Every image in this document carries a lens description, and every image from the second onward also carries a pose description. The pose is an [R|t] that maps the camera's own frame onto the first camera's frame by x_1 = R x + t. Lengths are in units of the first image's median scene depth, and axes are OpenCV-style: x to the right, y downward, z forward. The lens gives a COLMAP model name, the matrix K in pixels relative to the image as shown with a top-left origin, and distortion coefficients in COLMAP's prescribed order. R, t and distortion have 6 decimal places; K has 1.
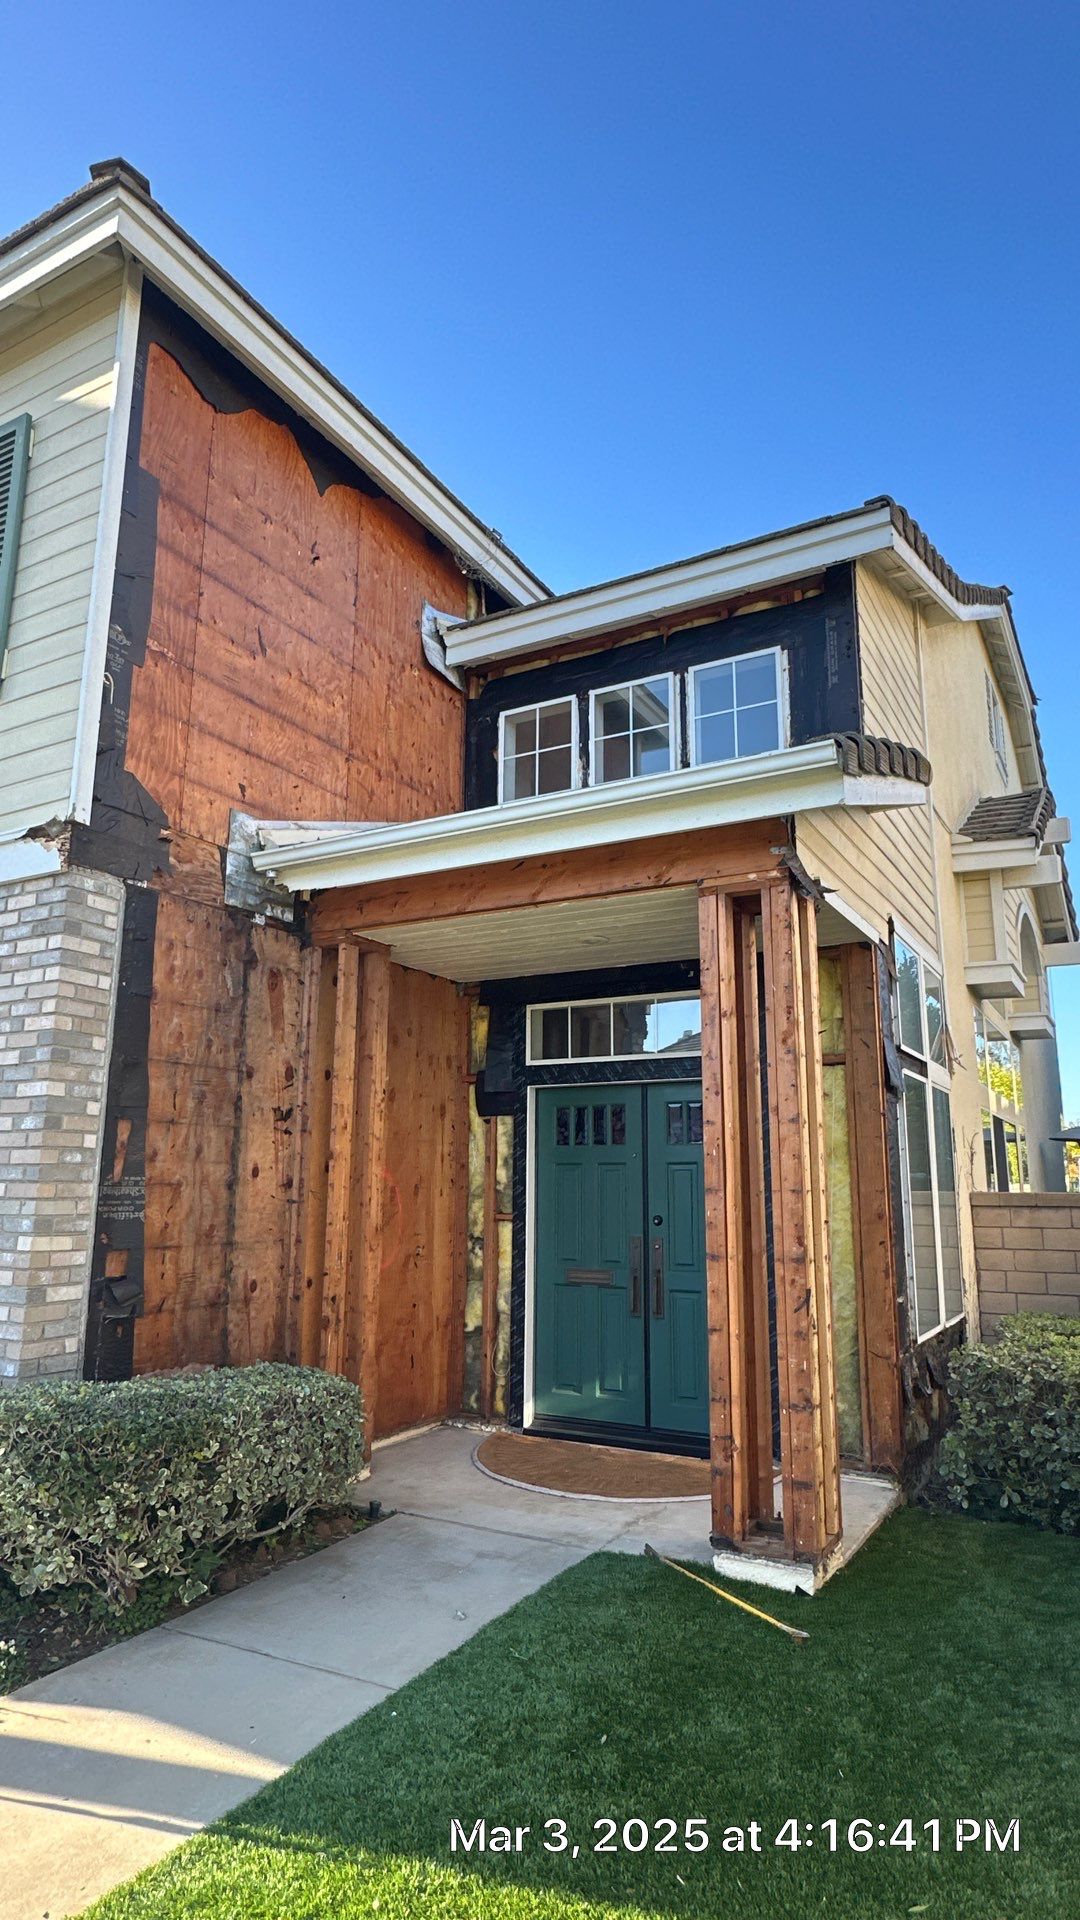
lens RADIAL K [[1089.5, 0, 540.0], [0, 1089.5, 960.0], [0, 0, 1]] dist [-0.000737, -0.000144]
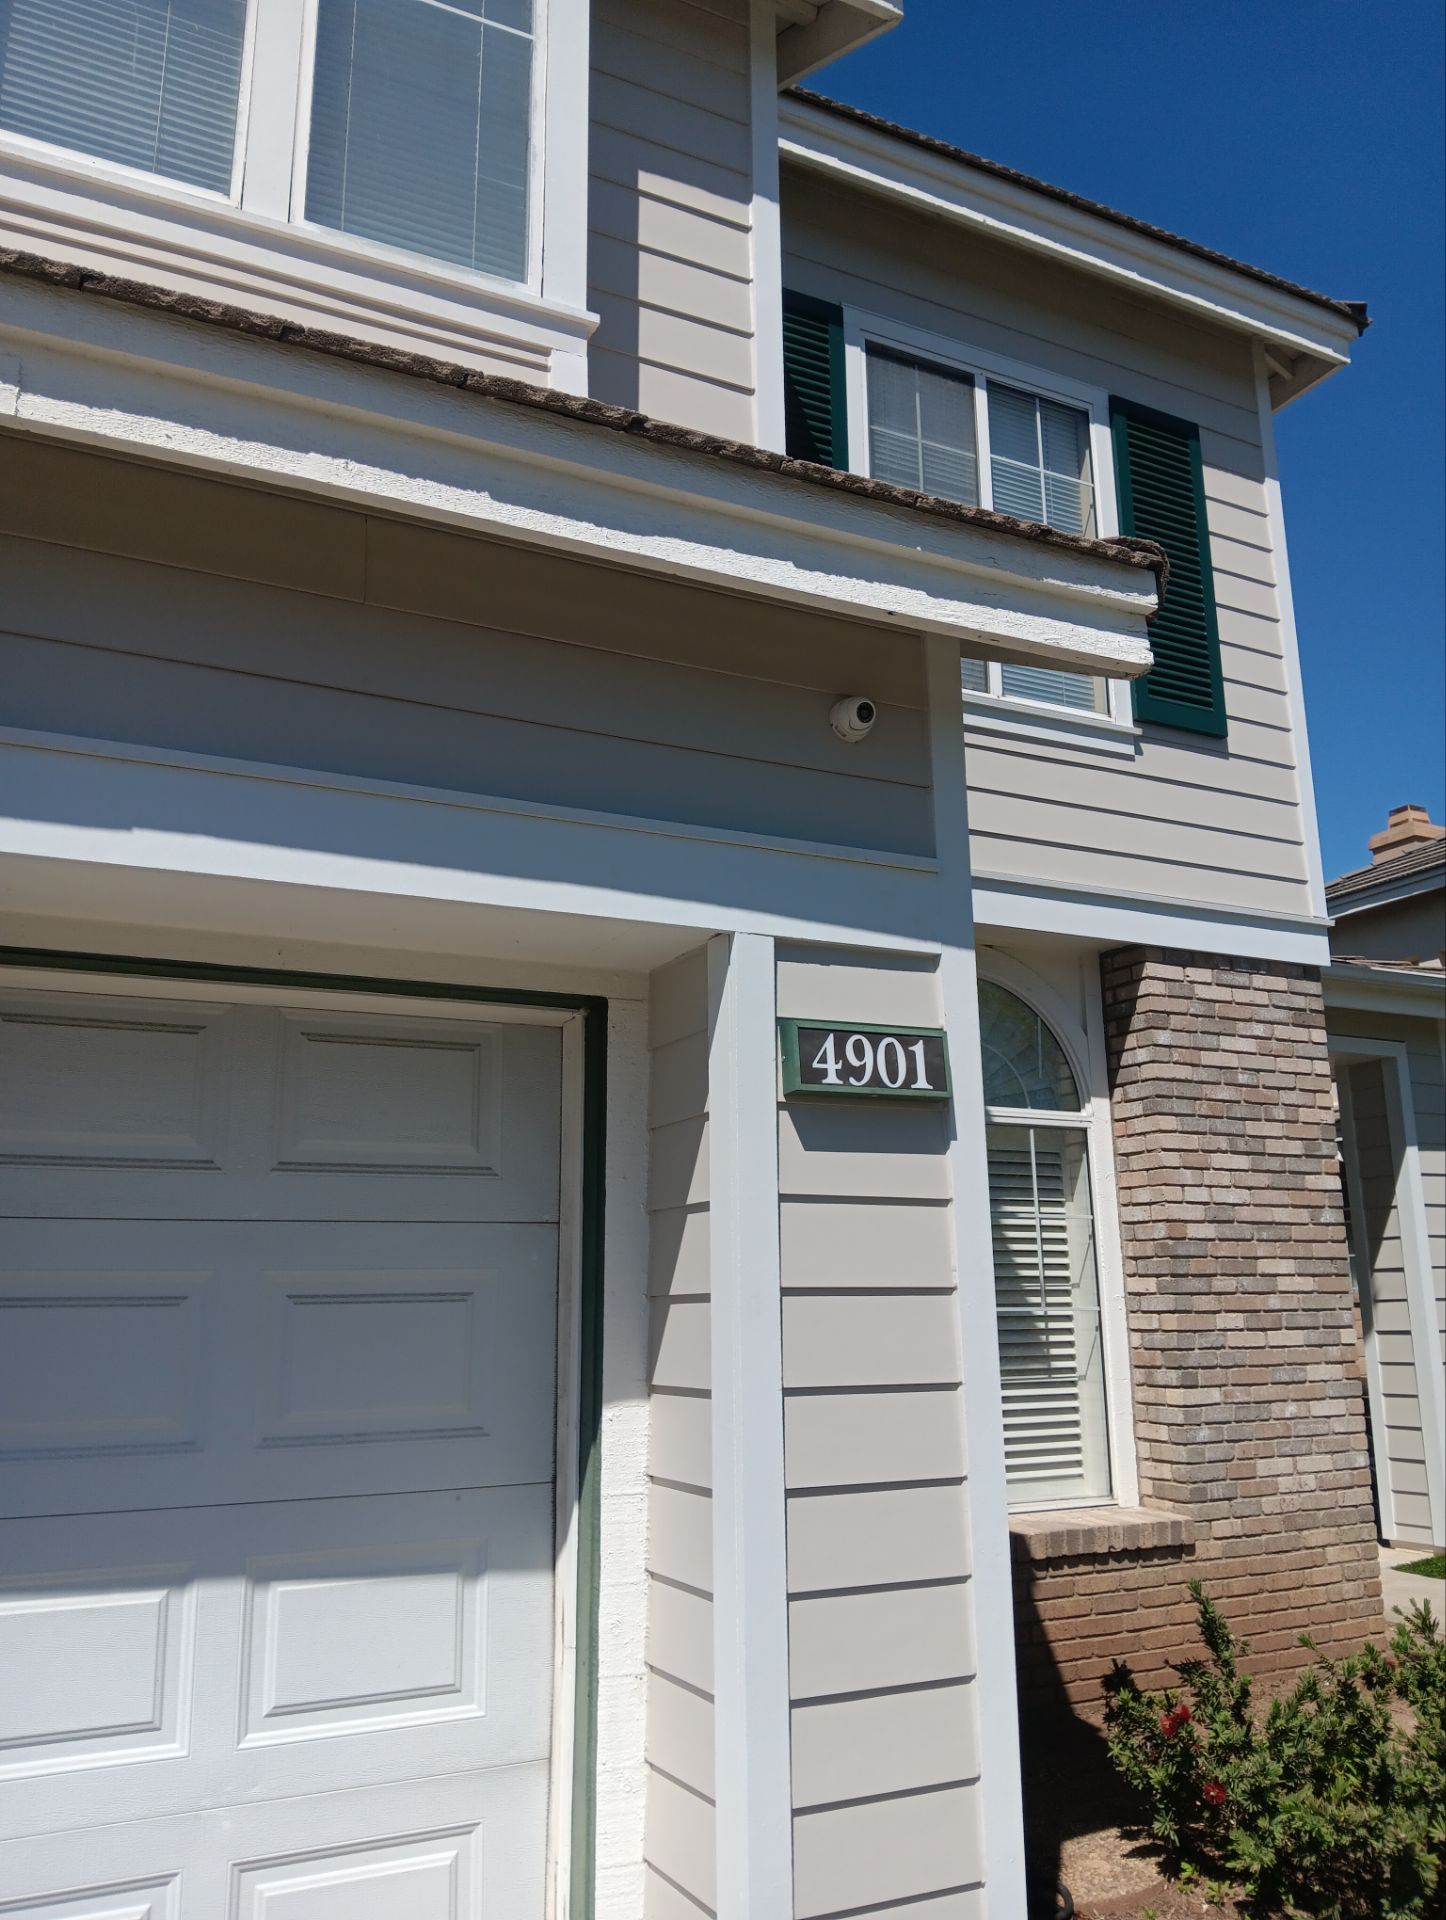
lens RADIAL K [[1492.0, 0, 723.0], [0, 1492.0, 960.0], [0, 0, 1]] dist [0.048111, -0.106322]
pose [[0.559513, 0.174722, 0.810196, -1.854655], [-0.161462, 0.981777, -0.100221, 0.139671], [-0.812942, -0.074740, 0.577528, 0.644354]]
